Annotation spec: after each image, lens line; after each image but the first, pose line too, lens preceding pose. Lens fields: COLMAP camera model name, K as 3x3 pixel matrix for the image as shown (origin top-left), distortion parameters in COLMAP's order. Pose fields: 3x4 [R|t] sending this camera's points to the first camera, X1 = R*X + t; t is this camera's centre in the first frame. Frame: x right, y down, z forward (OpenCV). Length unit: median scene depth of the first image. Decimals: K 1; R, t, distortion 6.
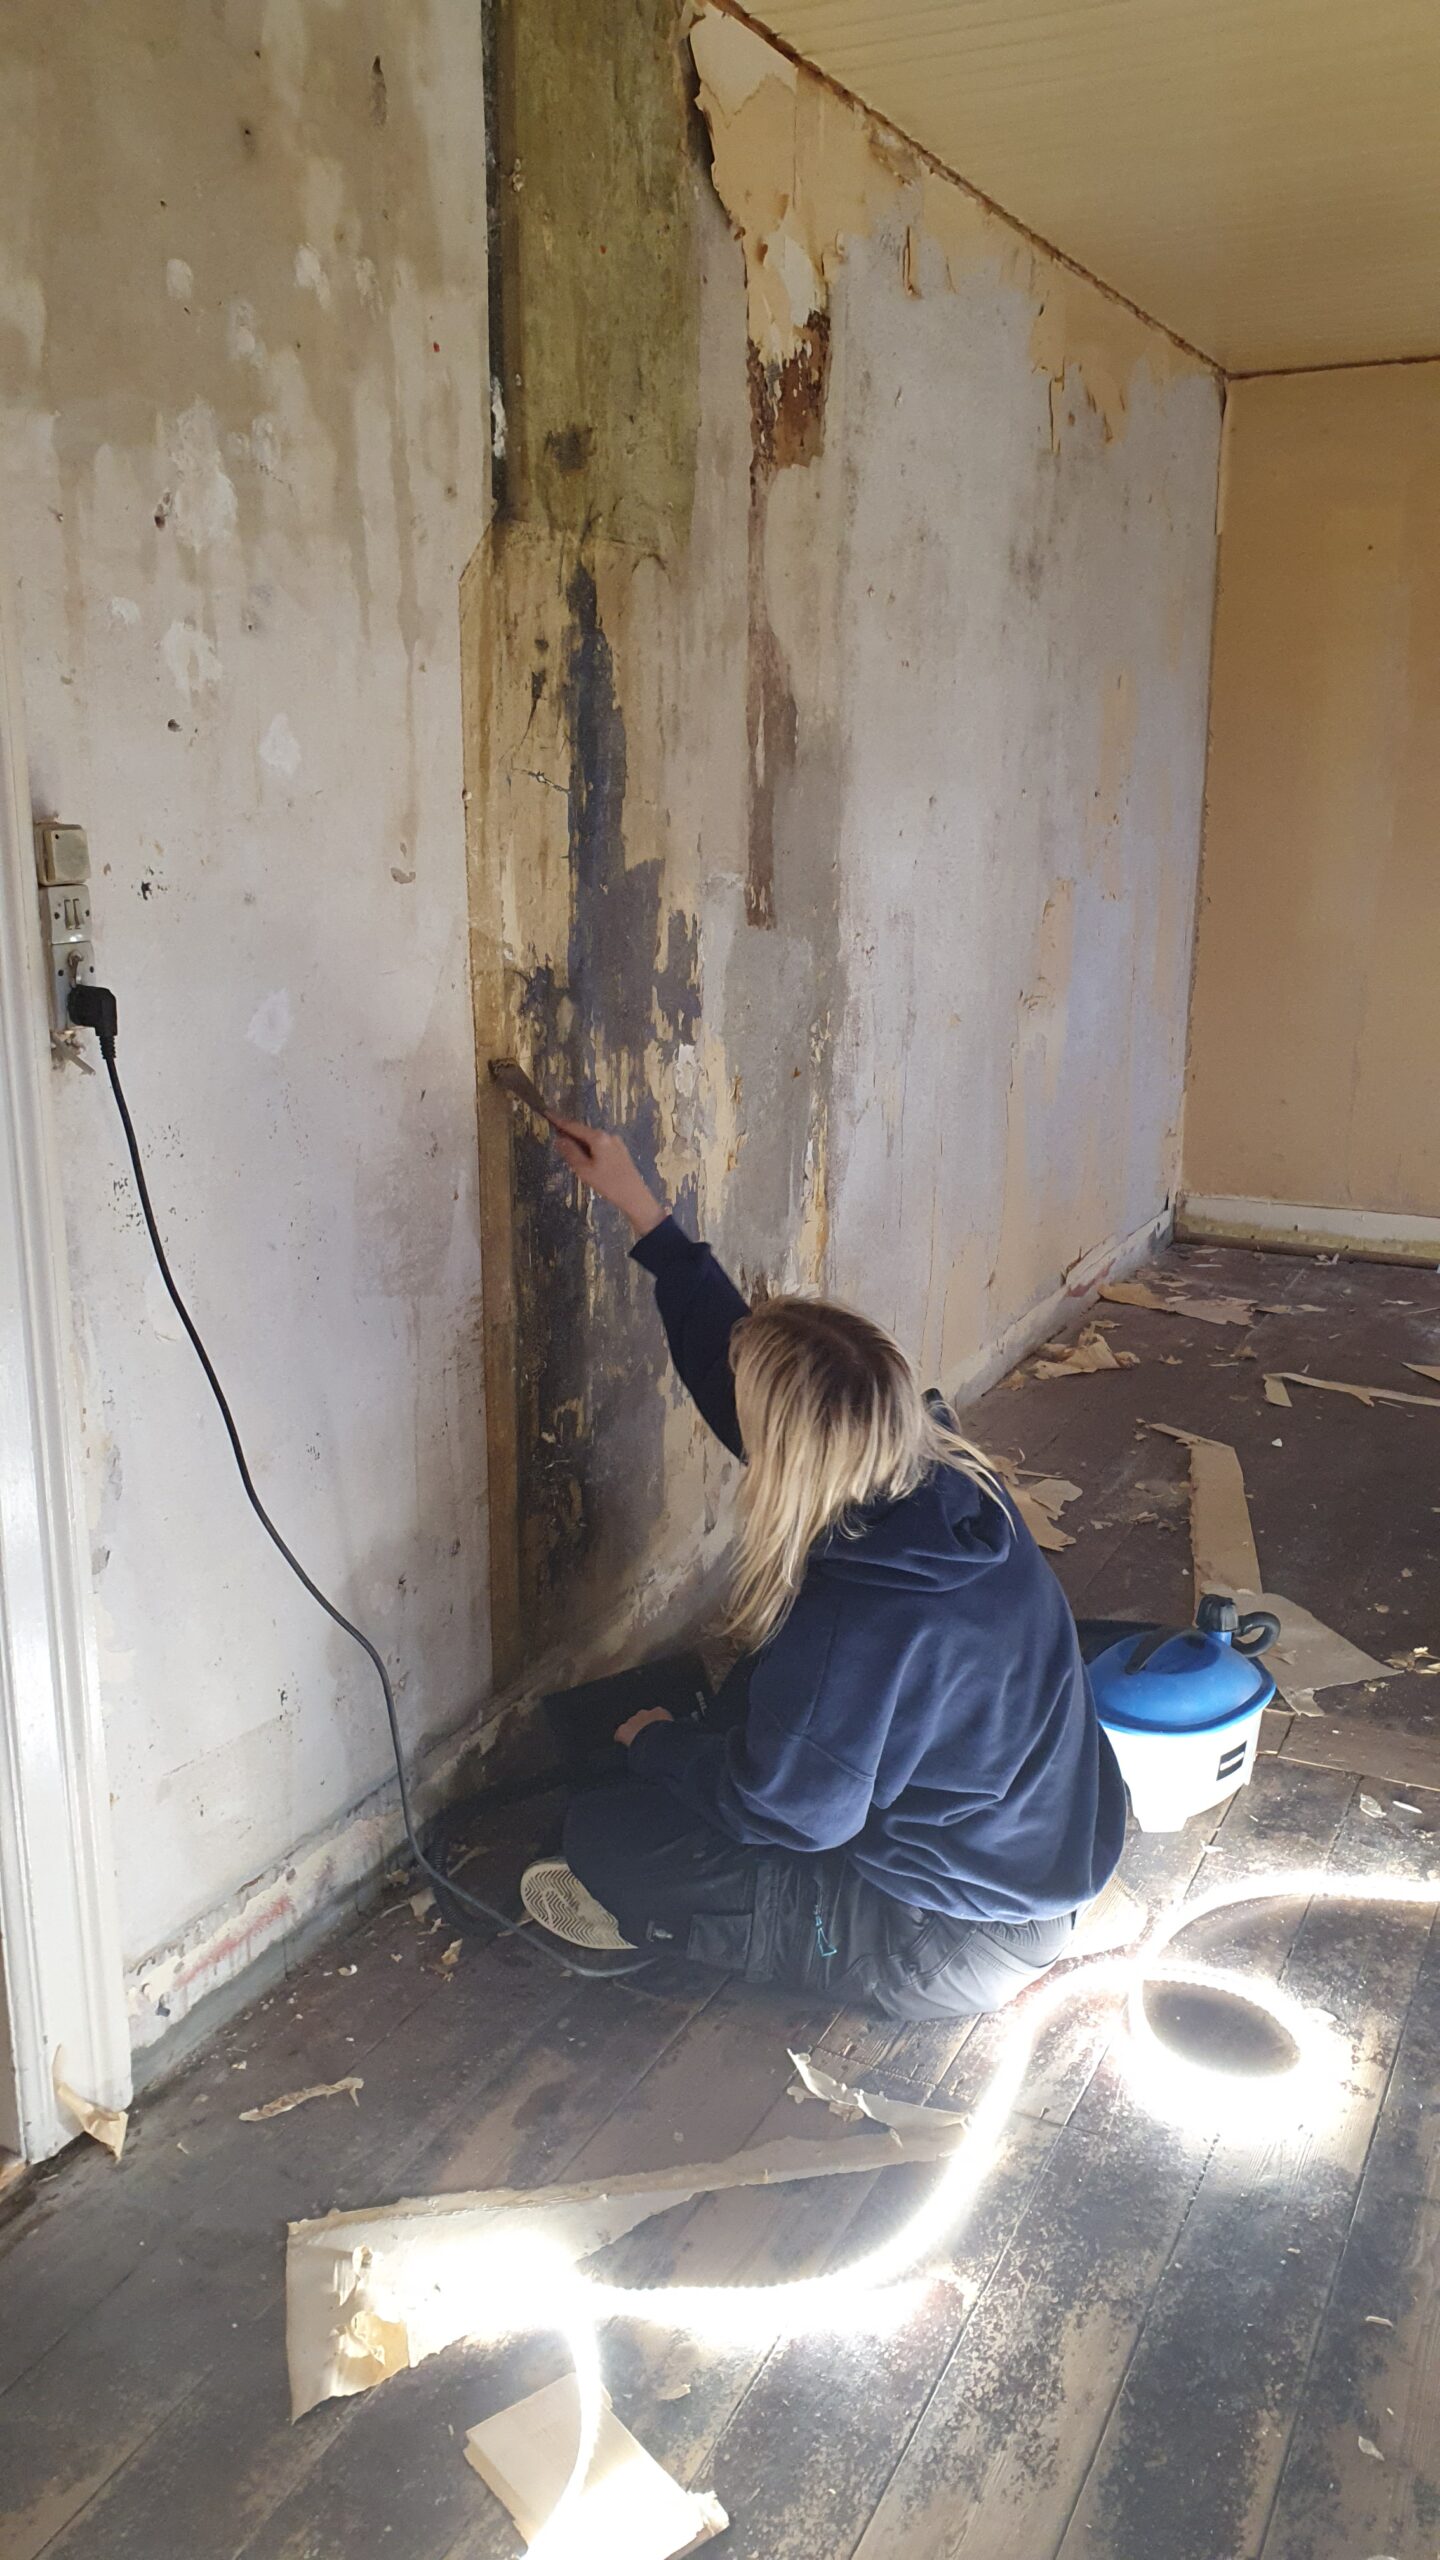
lens RADIAL K [[1955.8, 0, 711.0], [0, 1955.8, 1261.2], [0, 0, 1]] dist [0.049589, -0.066911]
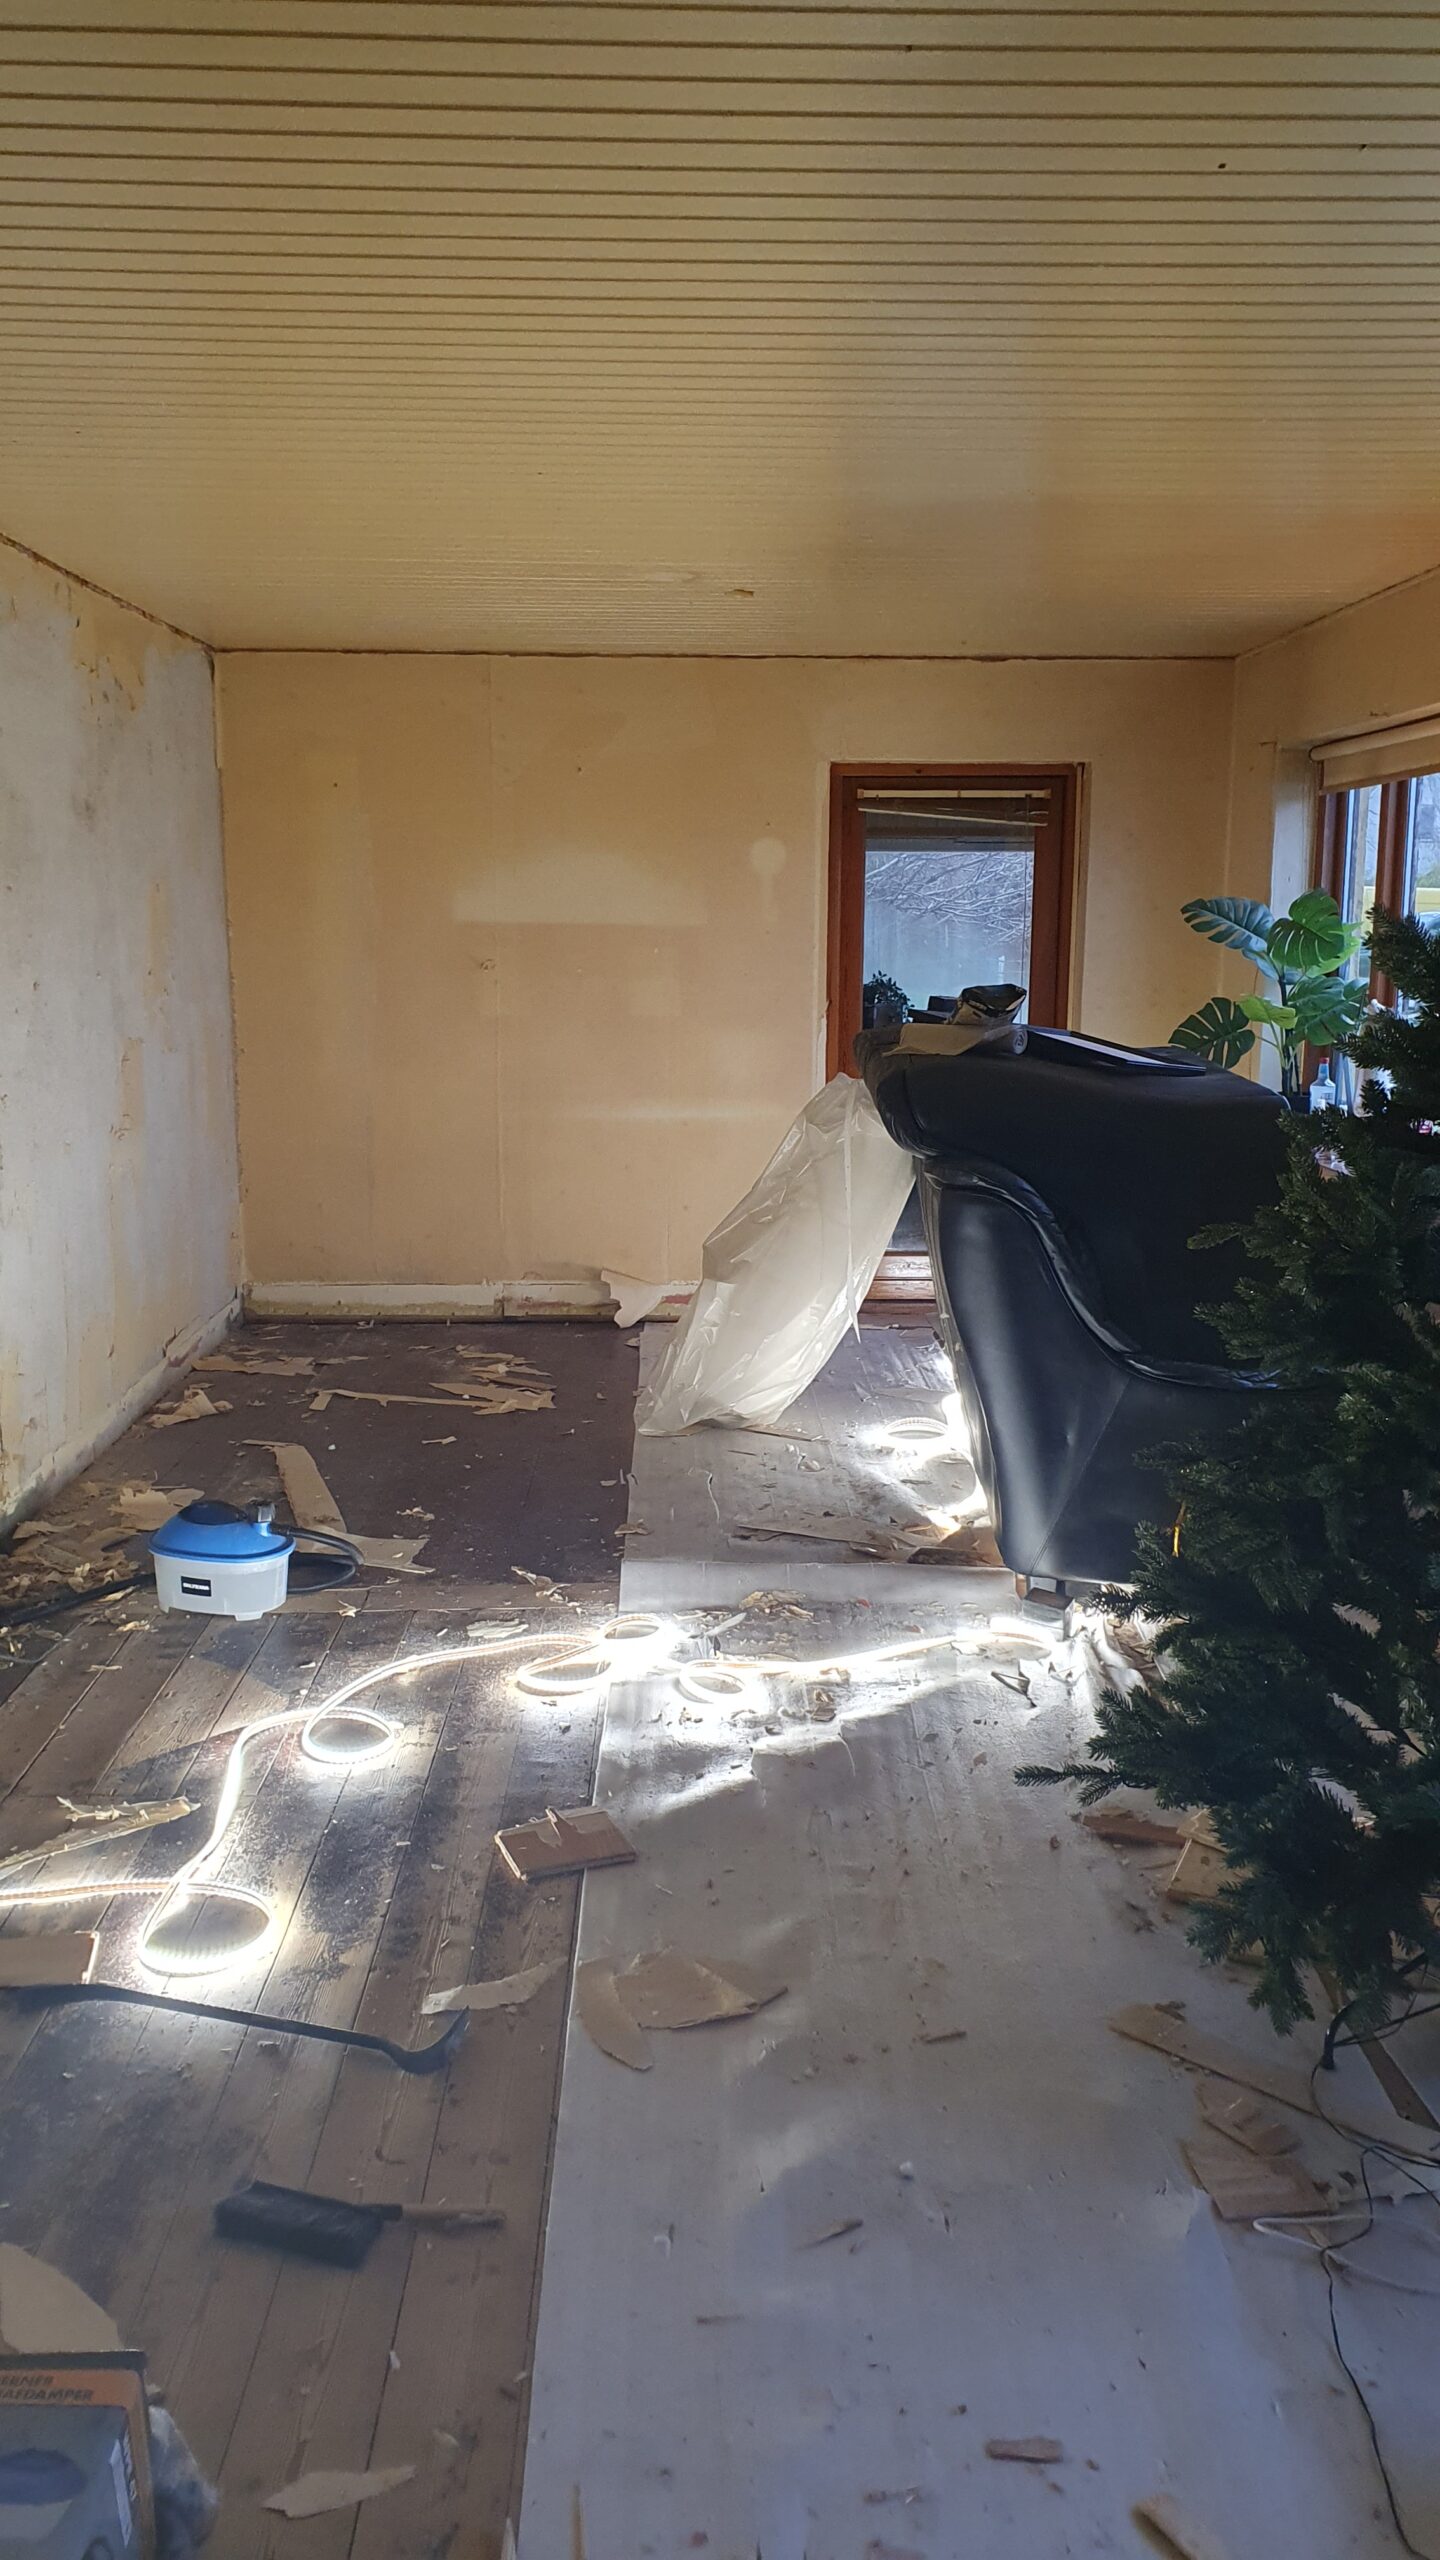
lens RADIAL K [[1955.8, 0, 737.9], [0, 1955.8, 1293.4], [0, 0, 1]] dist [0.049589, -0.066911]
pose [[0.877490, -0.087629, 0.471521, -0.175251], [0.111952, 0.993431, -0.023718, 0.084297], [-0.466345, 0.073600, 0.881536, -0.571871]]
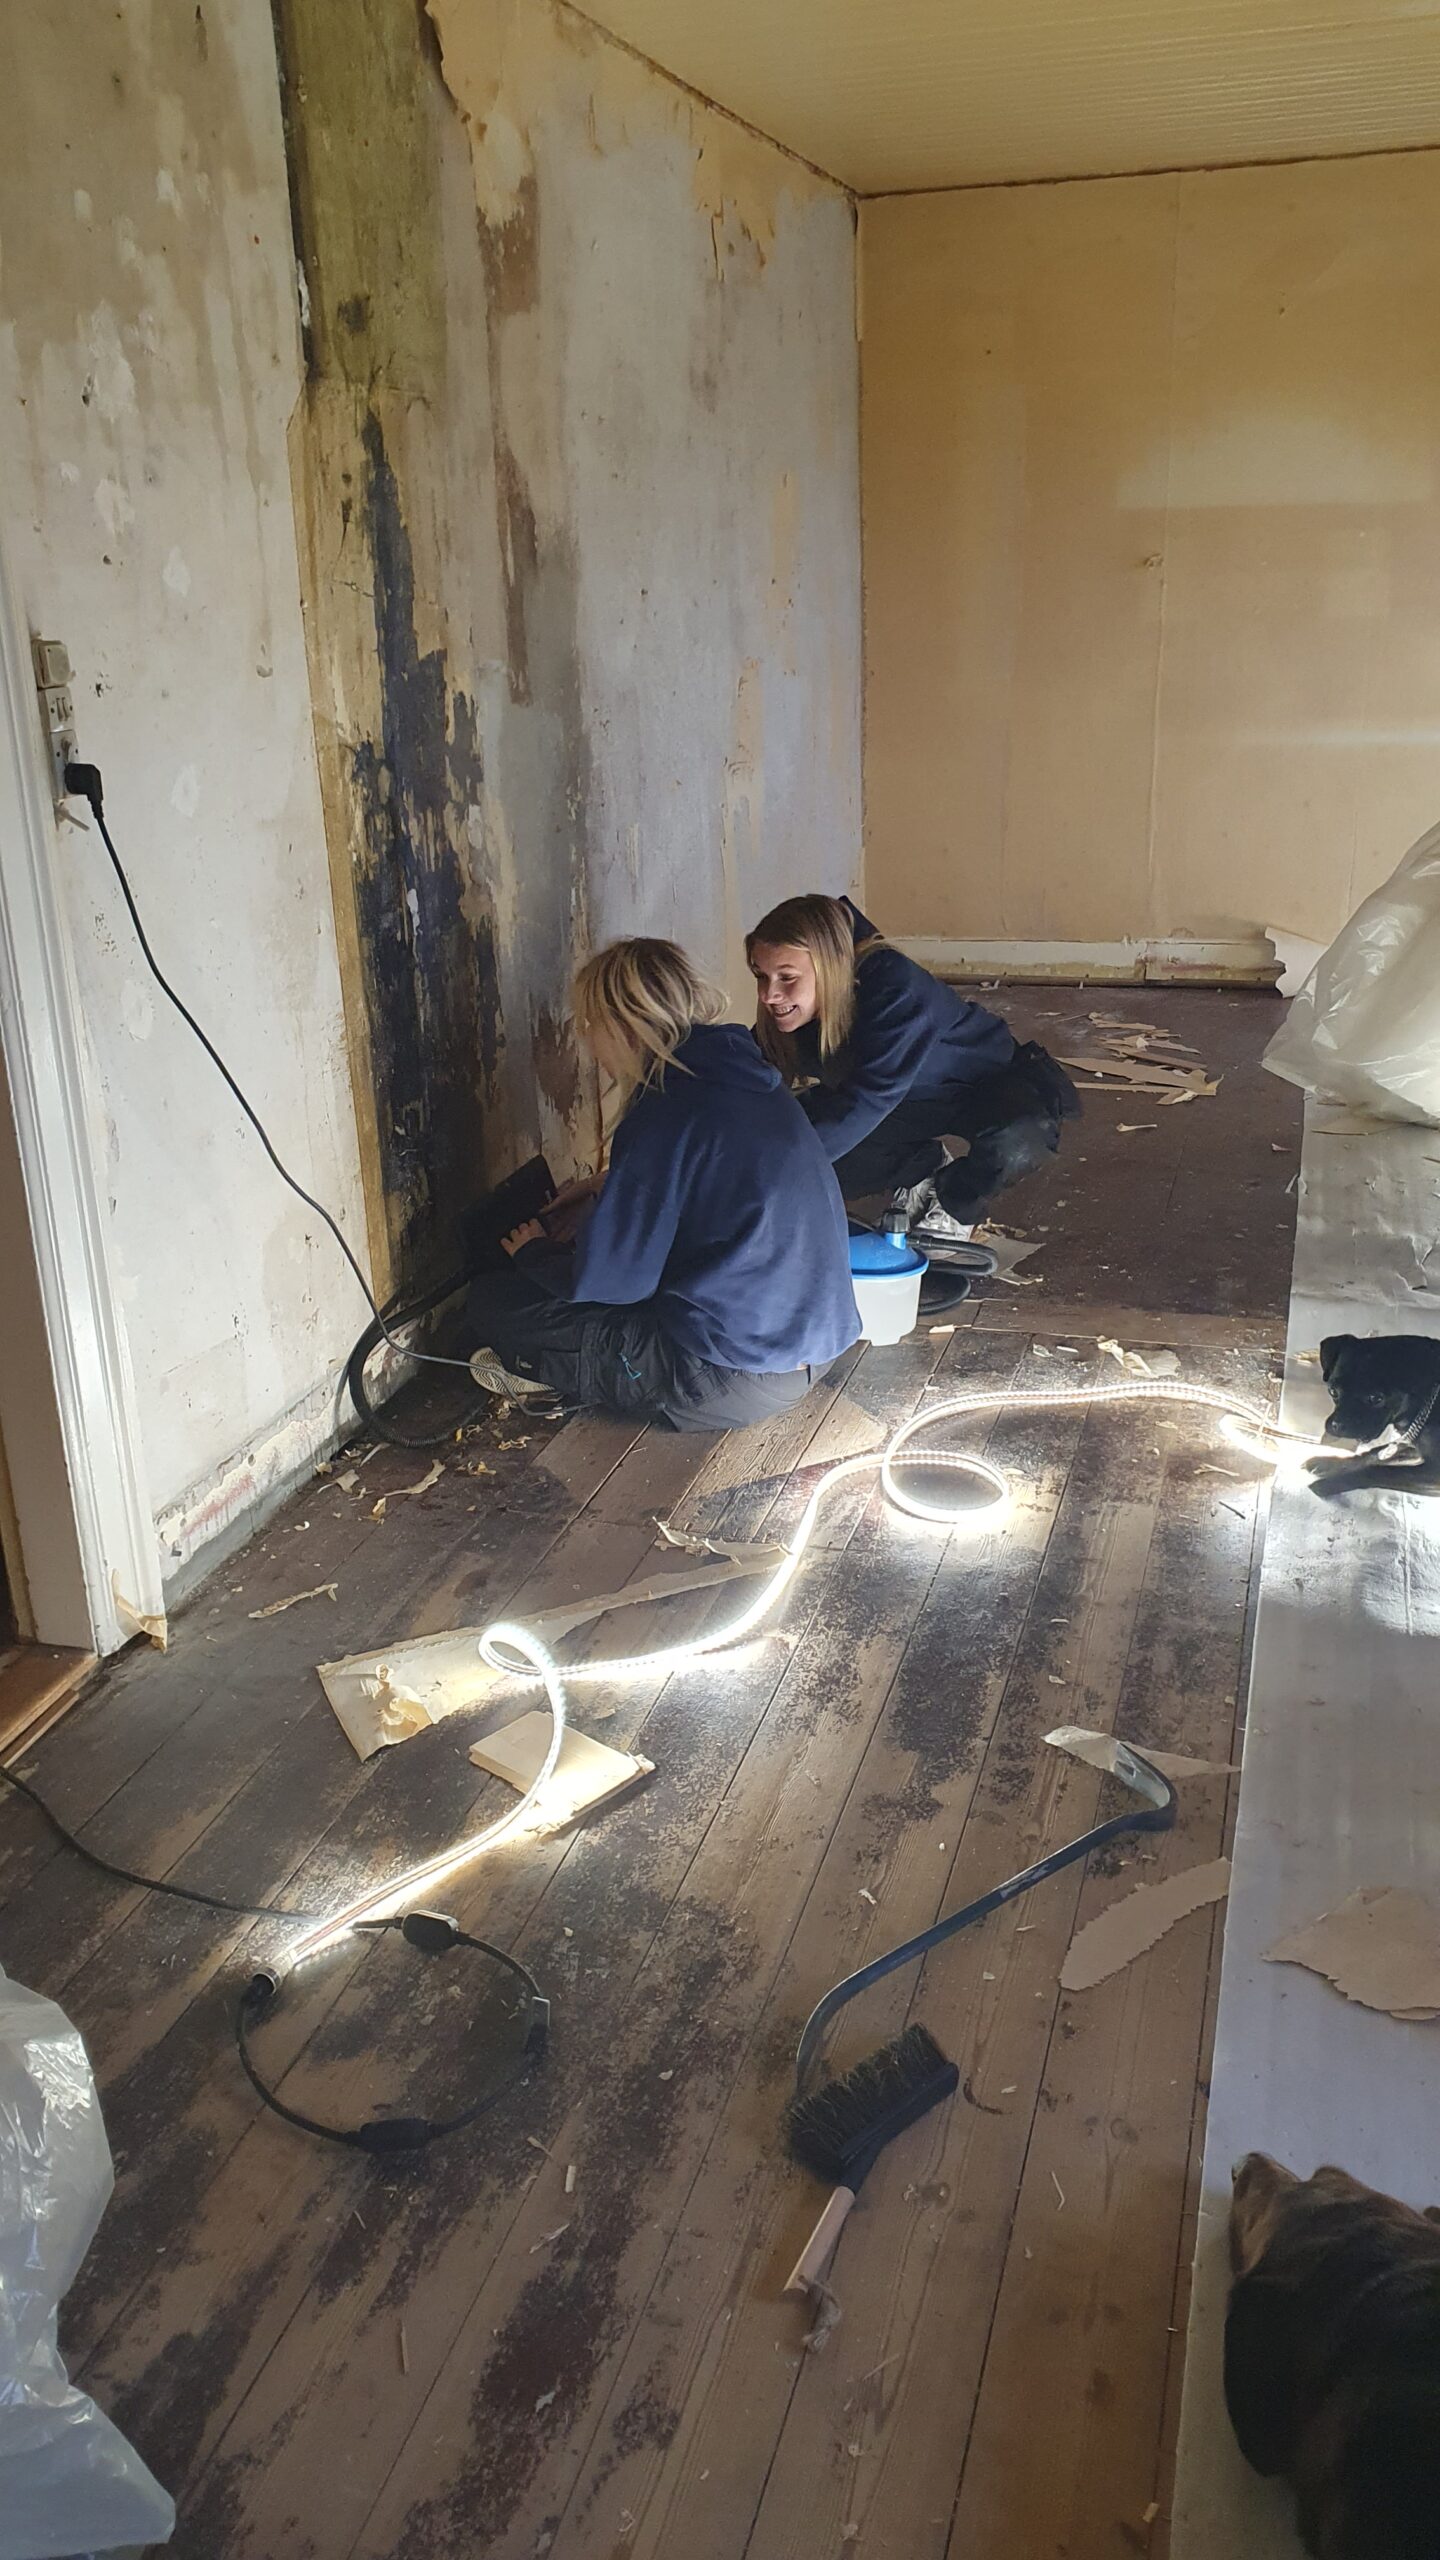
lens RADIAL K [[1955.8, 0, 739.1], [0, 1955.8, 1229.3], [0, 0, 1]] dist [0.049589, -0.066911]
pose [[0.982219, -0.087891, 0.165895, -0.090777], [0.073351, 0.993069, 0.091840, 0.059990], [-0.172817, -0.078038, 0.981858, -0.296365]]
